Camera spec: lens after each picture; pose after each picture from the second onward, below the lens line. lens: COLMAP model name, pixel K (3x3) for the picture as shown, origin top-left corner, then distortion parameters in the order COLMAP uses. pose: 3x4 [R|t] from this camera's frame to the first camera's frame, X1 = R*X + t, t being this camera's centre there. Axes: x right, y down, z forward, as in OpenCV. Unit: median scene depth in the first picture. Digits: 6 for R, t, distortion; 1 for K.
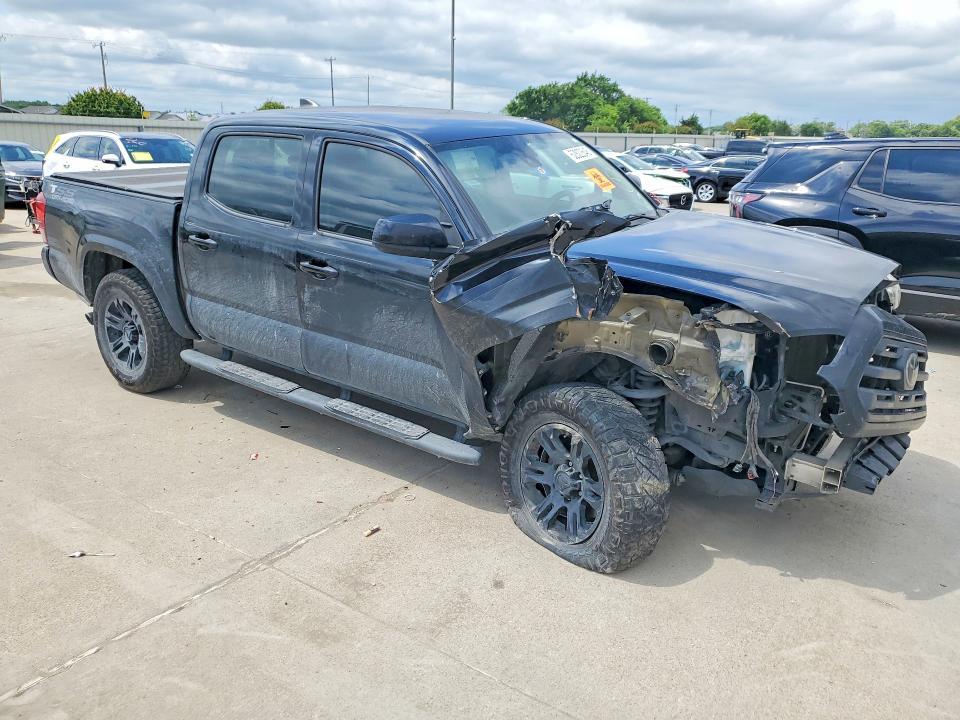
lens RADIAL K [[760.2, 0, 507.7], [0, 760.2, 362.3], [0, 0, 1]] dist [0.006916, 0.003987]
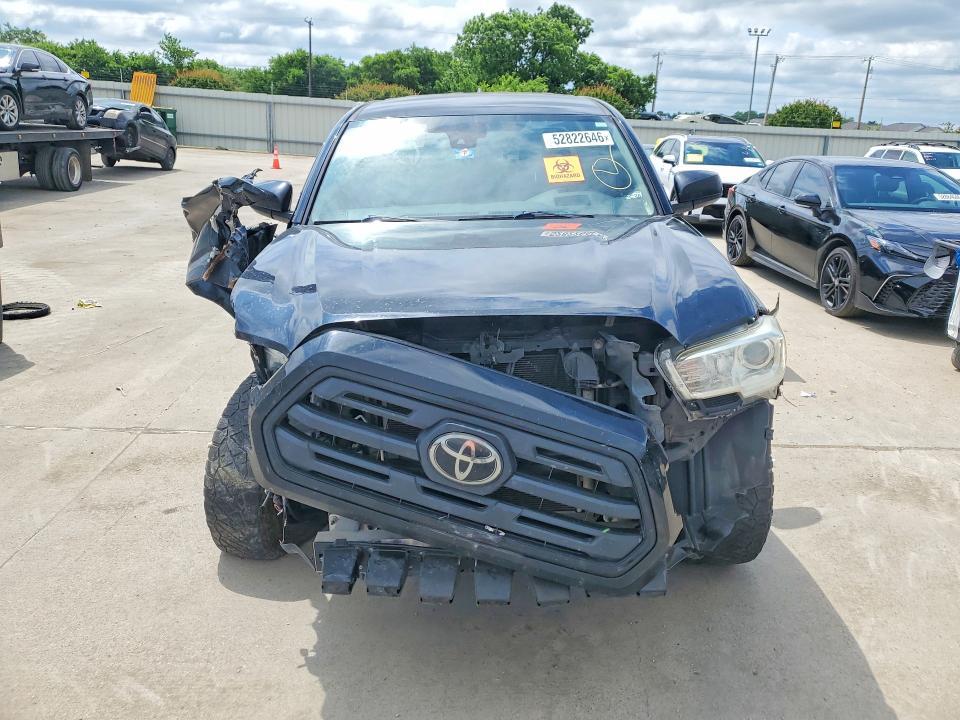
lens RADIAL K [[760.2, 0, 507.7], [0, 760.2, 362.3], [0, 0, 1]] dist [0.006916, 0.003987]
pose [[0.595161, 0.238353, -0.767444, 0.770687], [-0.252045, 0.962179, 0.103370, -0.109330], [0.763057, 0.131909, 0.632727, 0.464845]]
